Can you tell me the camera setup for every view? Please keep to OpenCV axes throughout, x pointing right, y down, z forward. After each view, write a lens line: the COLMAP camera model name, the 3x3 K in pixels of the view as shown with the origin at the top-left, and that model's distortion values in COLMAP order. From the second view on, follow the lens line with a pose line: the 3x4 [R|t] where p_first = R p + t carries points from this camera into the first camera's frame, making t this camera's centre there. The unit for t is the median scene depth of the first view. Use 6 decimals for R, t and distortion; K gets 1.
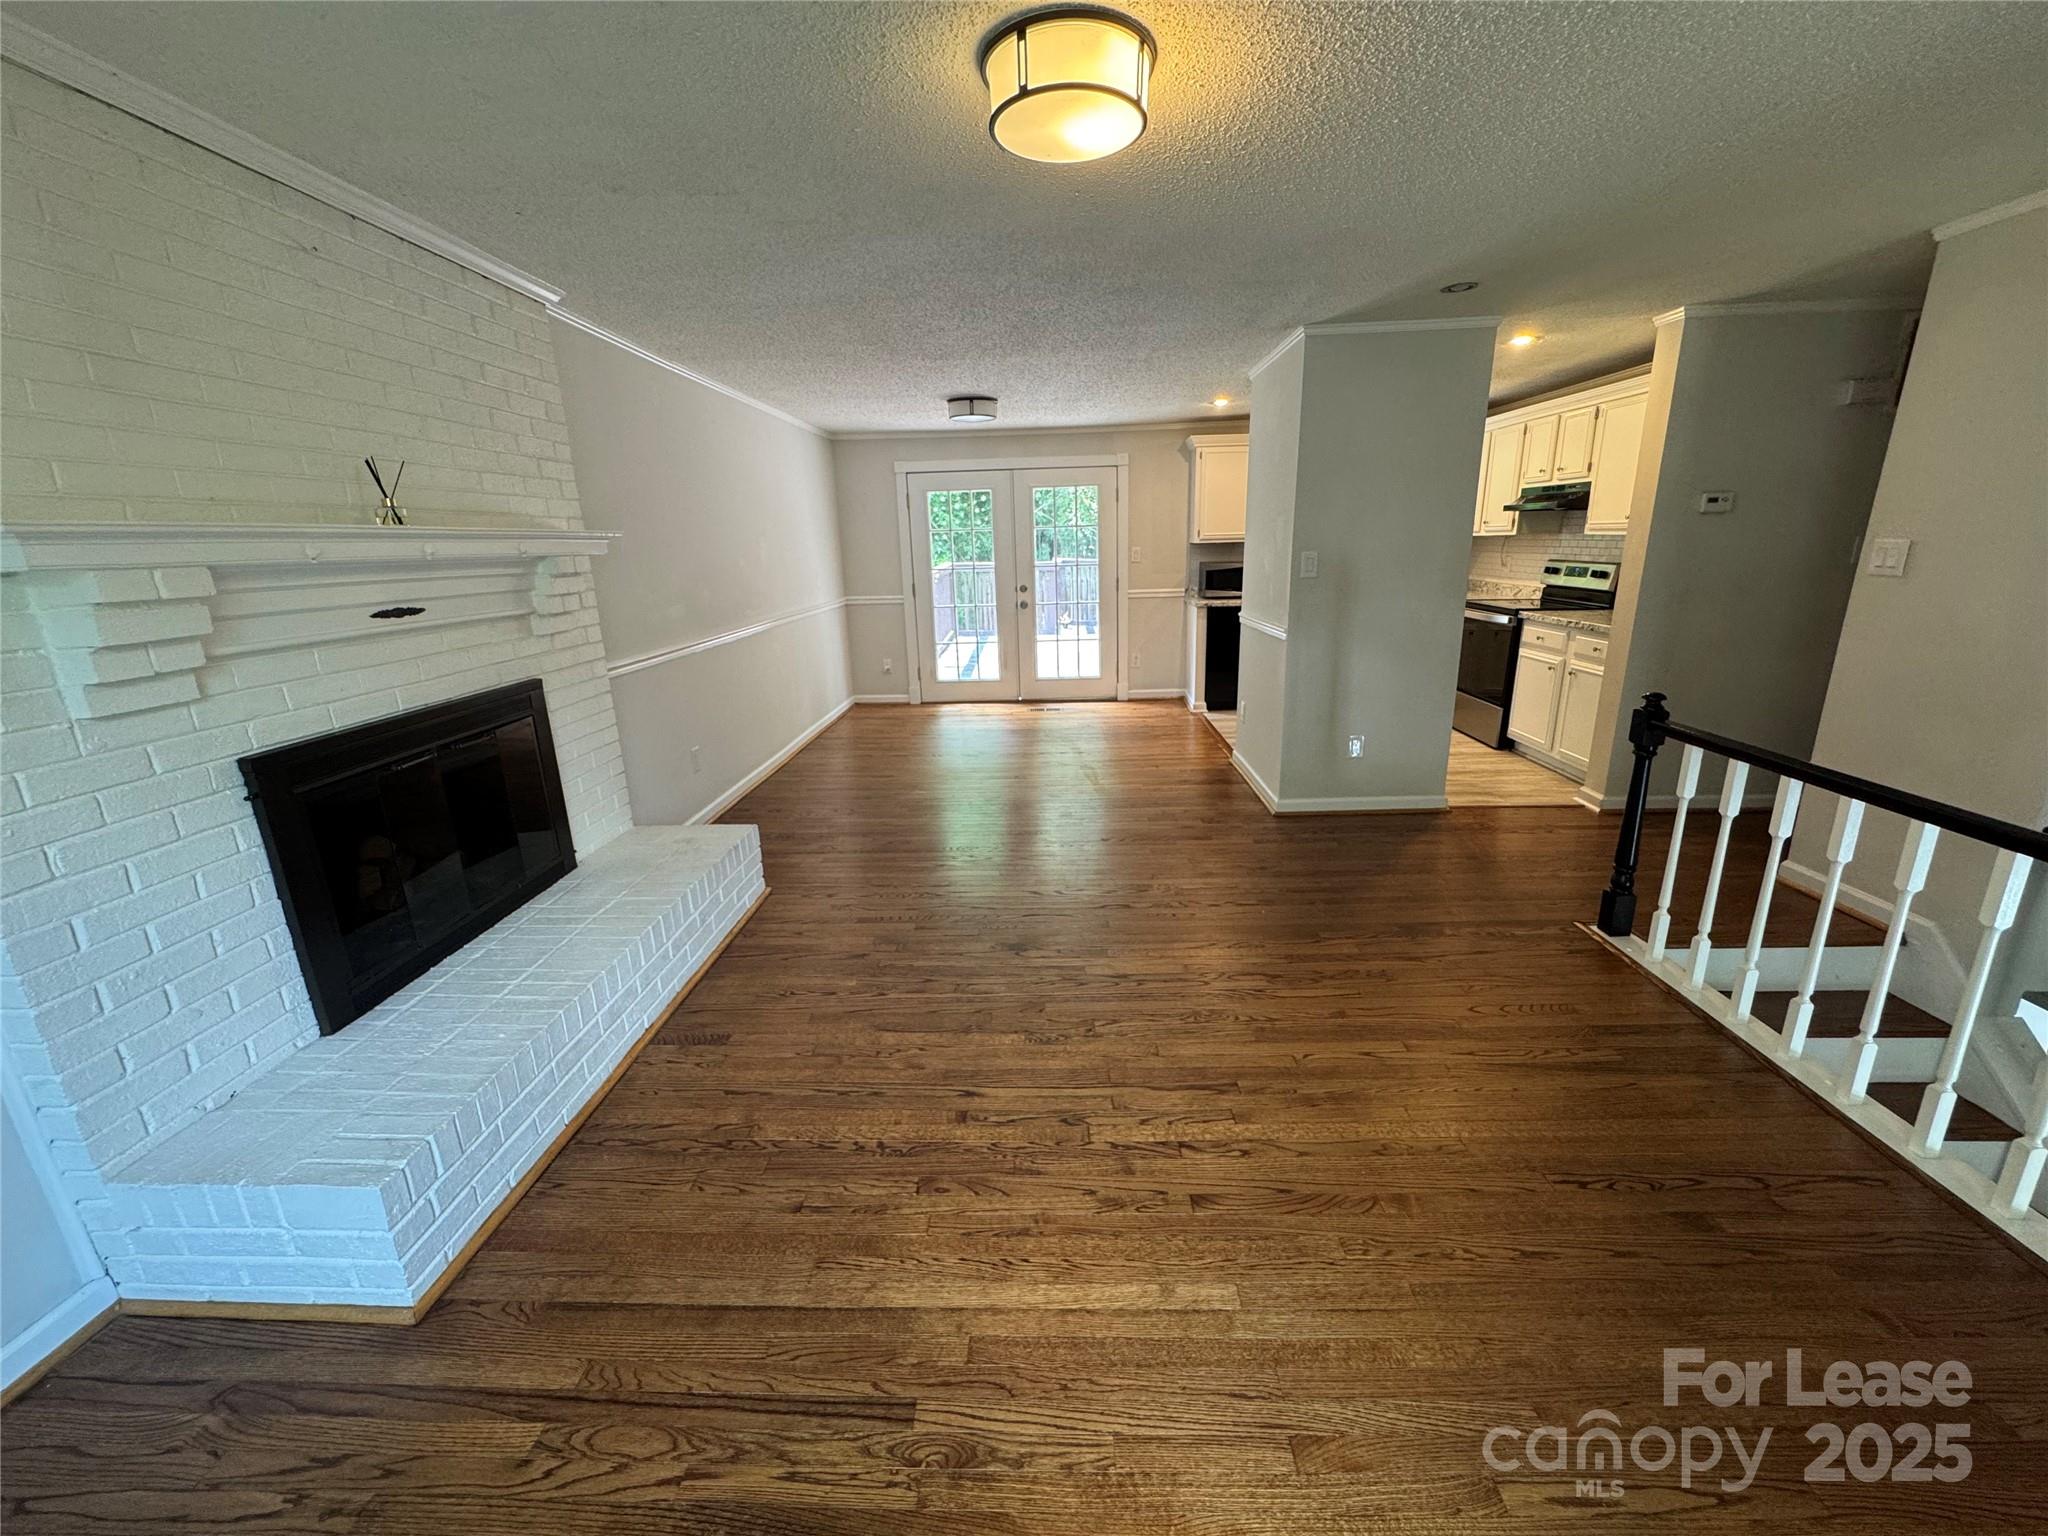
lens RADIAL K [[824.7, 0, 1014.3], [0, 824.7, 766.7], [0, 0, 1]] dist [-0.004266, -0.000404]
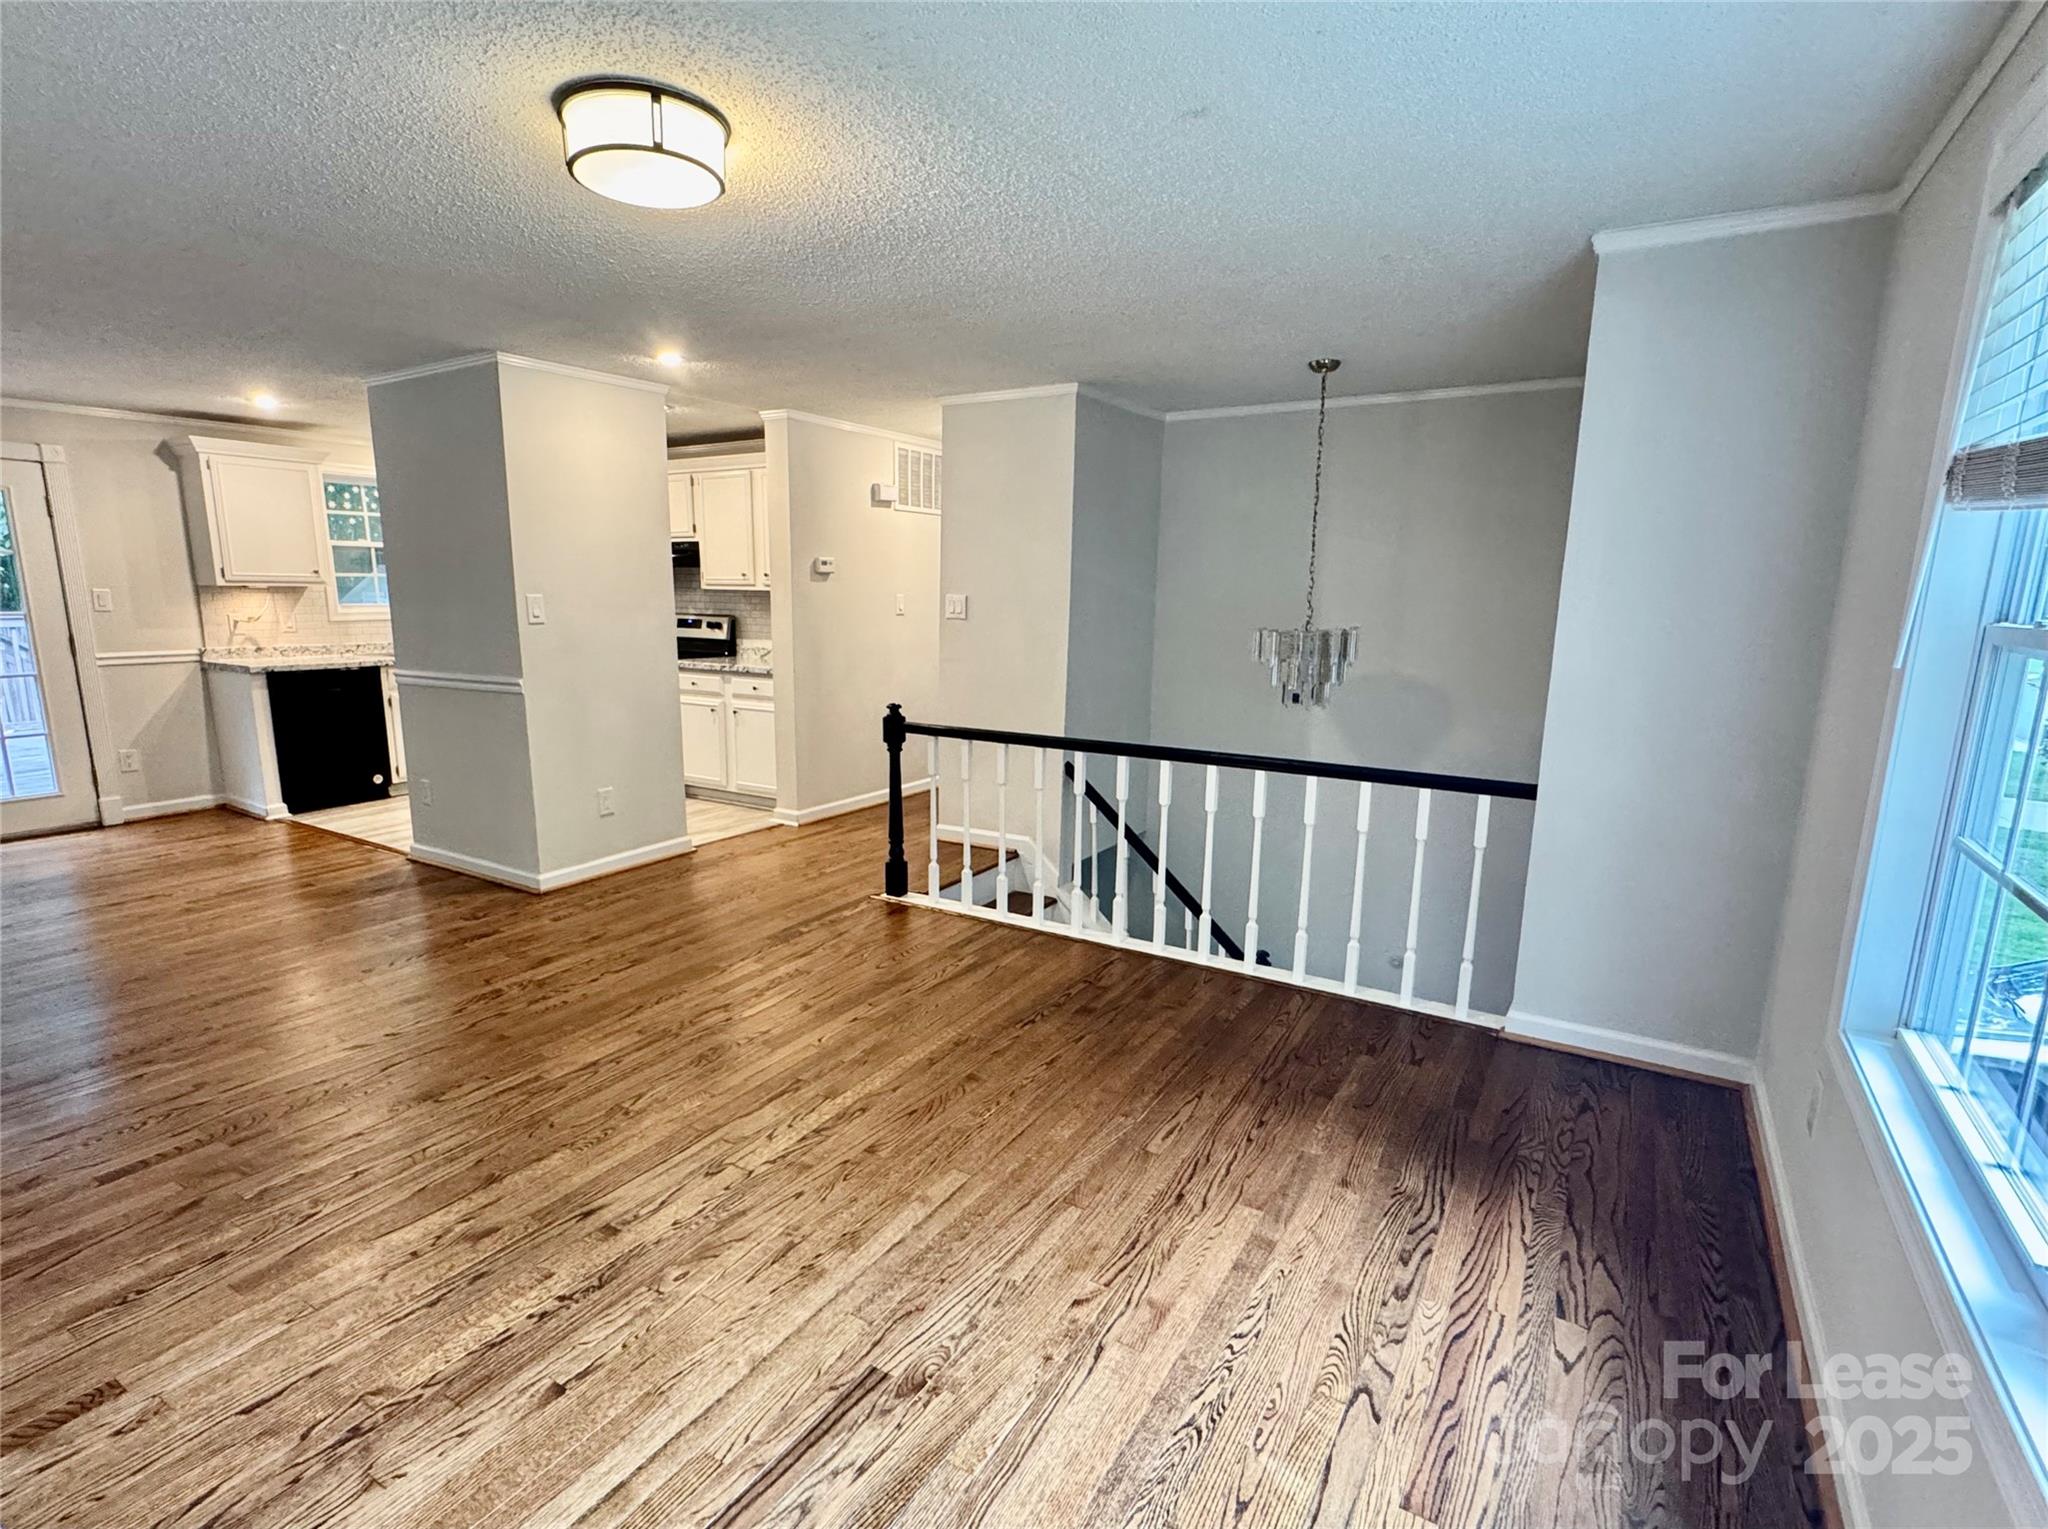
lens RADIAL K [[1014.9, 0, 1007.1], [0, 1014.9, 778.6], [0, 0, 1]] dist [-0.010008, -0.000136]
pose [[0.488770, -0.125252, 0.863375, -0.557801], [0.207846, 0.977862, 0.024196, 0.027136], [-0.847292, 0.167623, 0.503982, 0.047818]]
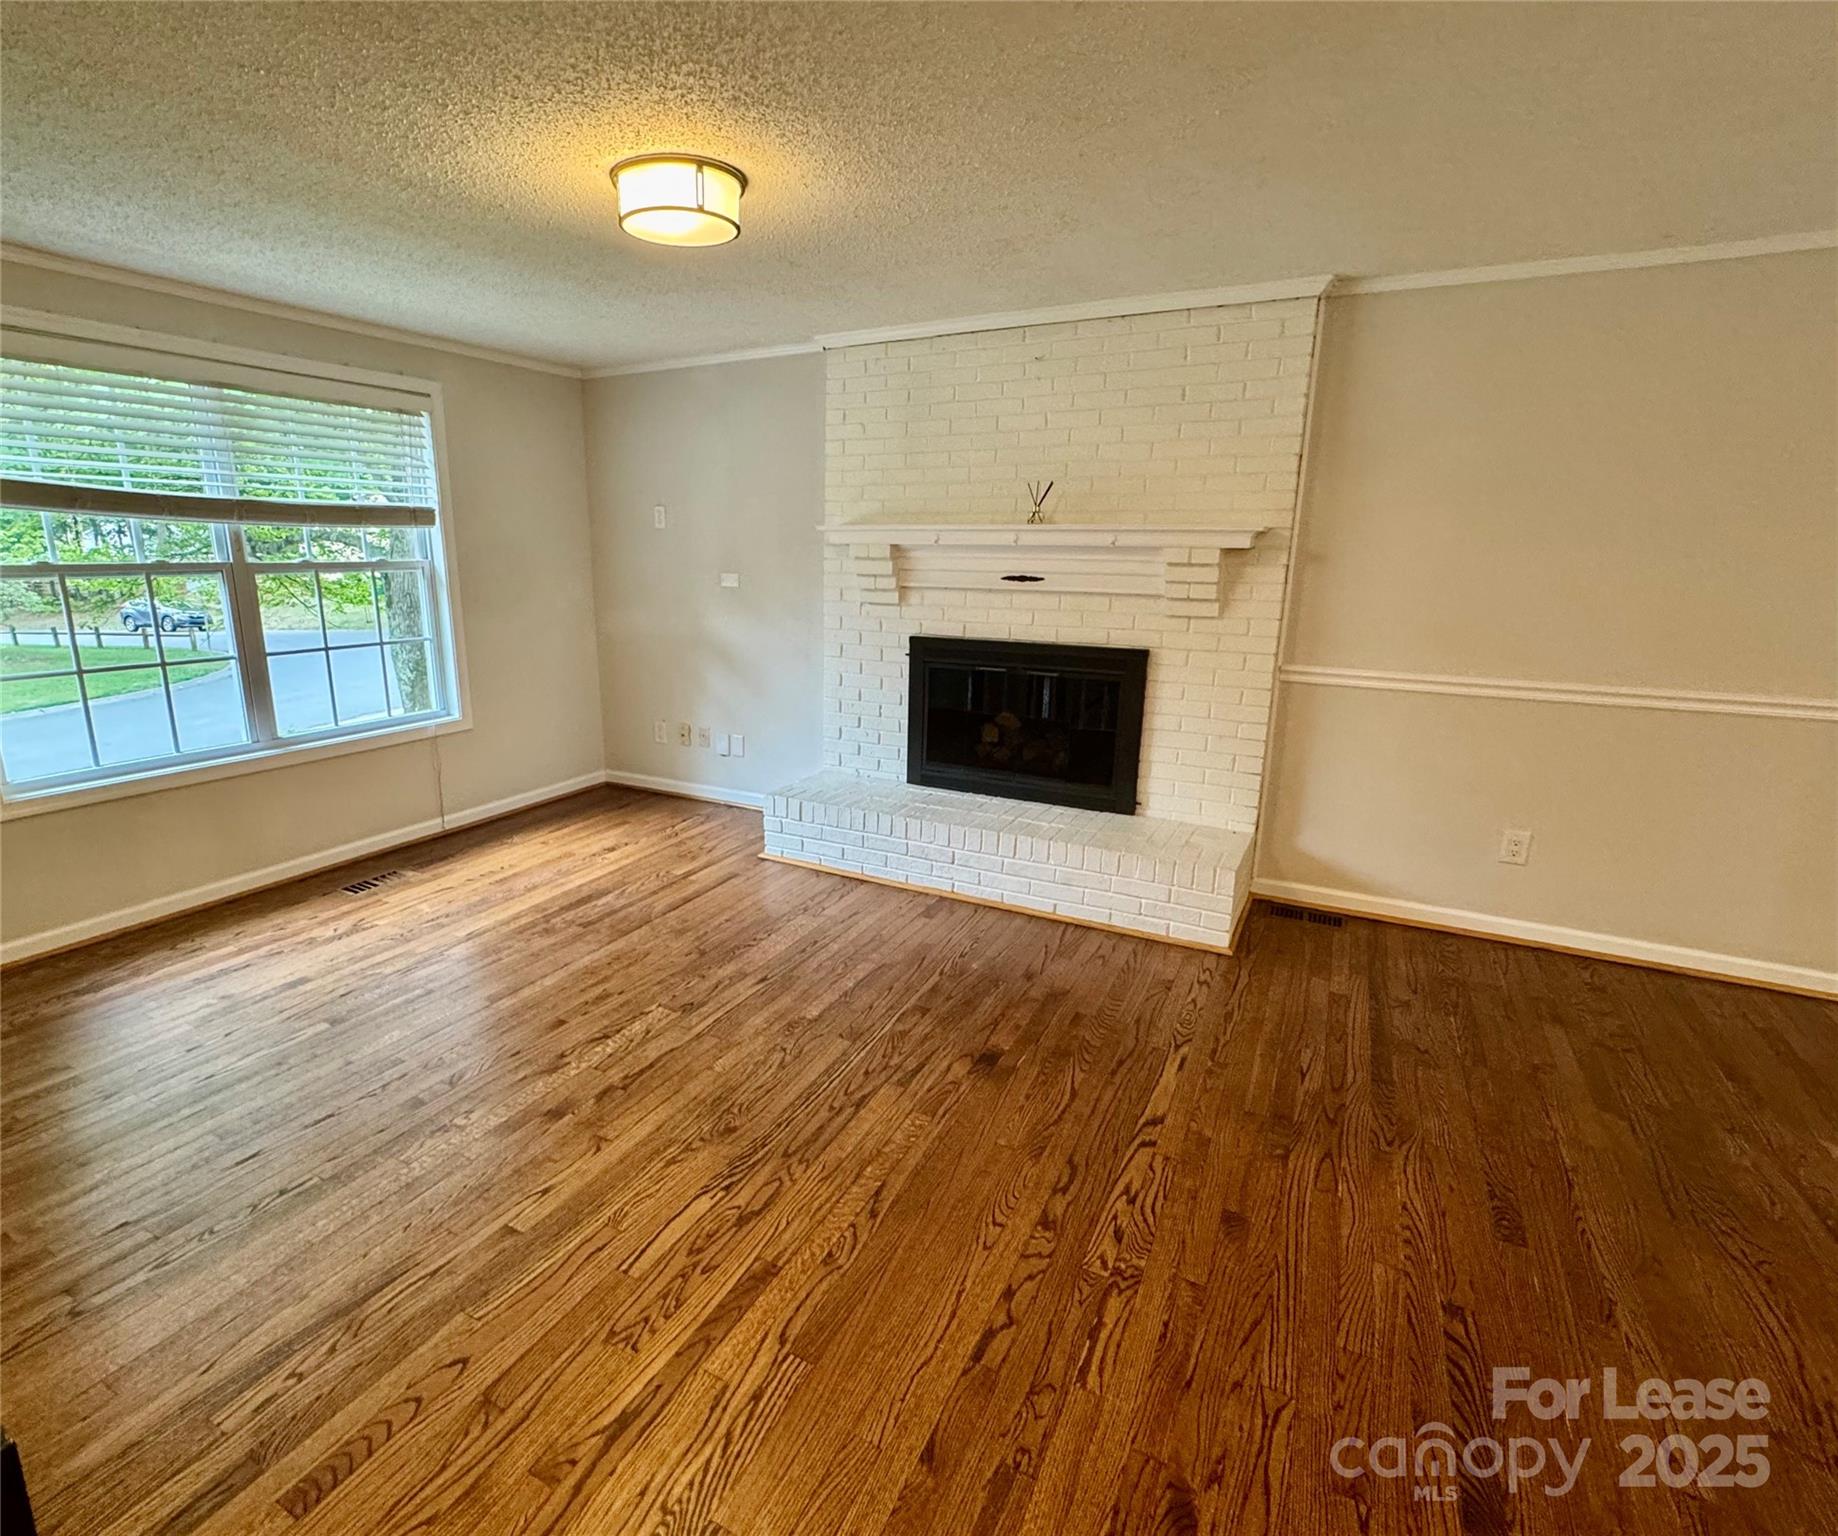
lens RADIAL K [[917.1, 0, 846.1], [0, 917.1, 763.4], [0, 0, 1]] dist [0.003290, 0.000584]
pose [[-0.447232, 0.230323, -0.864254, 0.841983], [-0.234157, 0.902423, 0.361666, -0.357828], [0.863223, 0.364120, -0.349661, 1.224779]]
